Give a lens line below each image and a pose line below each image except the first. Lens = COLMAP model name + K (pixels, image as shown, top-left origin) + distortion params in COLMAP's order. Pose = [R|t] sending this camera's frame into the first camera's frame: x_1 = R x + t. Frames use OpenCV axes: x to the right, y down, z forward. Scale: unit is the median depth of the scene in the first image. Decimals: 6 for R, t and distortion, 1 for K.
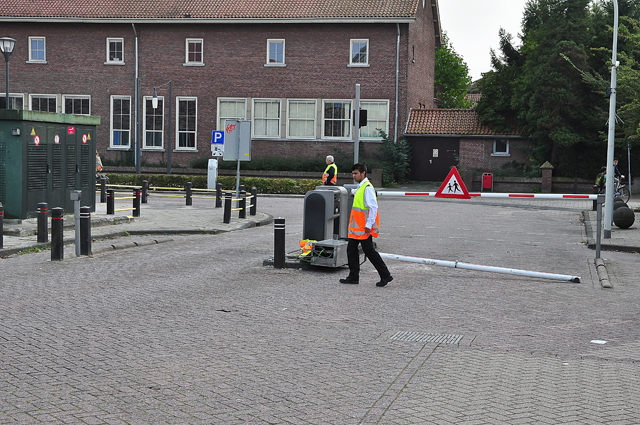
lens RADIAL K [[1111.2, 0, 331.7], [0, 1111.2, 222.4], [0, 0, 1]] dist [0.139581, 0.000000]
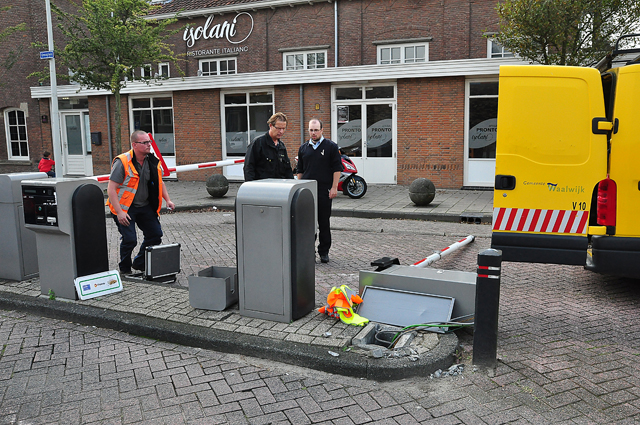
lens RADIAL K [[539.8, 0, 327.8], [0, 539.8, 202.2], [0, 0, 1]] dist [-0.057314, 0.042105]
pose [[0.191585, -0.151807, 0.969665, -0.078587], [0.079883, 0.987100, 0.138753, -0.017174], [-0.978220, 0.050876, 0.201240, 0.314315]]
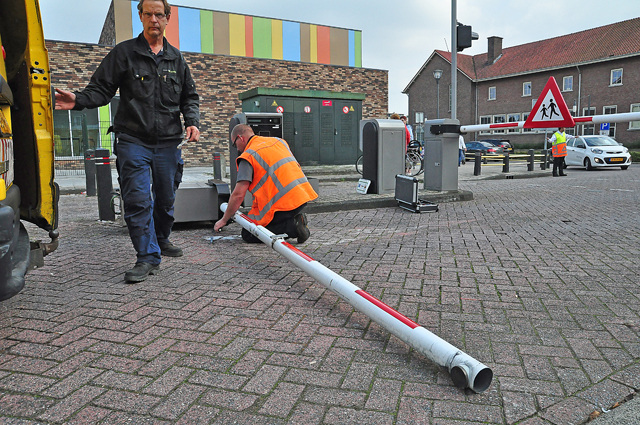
lens RADIAL K [[459.2, 0, 329.2], [0, 459.2, 206.6], [0, 0, 1]] dist [-0.132961, 0.113296]
pose [[0.681758, 0.058538, -0.729232, 0.080861], [-0.019401, 0.997890, 0.061967, 0.003728], [0.731321, -0.028099, 0.681455, 0.281243]]
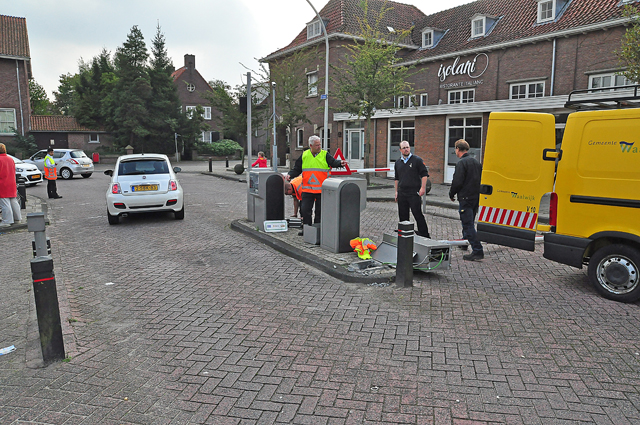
lens RADIAL K [[459.2, 0, 331.0], [0, 459.2, 211.0], [0, 0, 1]] dist [-0.132961, 0.113296]
pose [[0.707836, -0.120505, 0.696022, -0.092739], [0.054290, 0.991707, 0.116487, -0.015685], [-0.704287, -0.044666, 0.708509, 0.251387]]
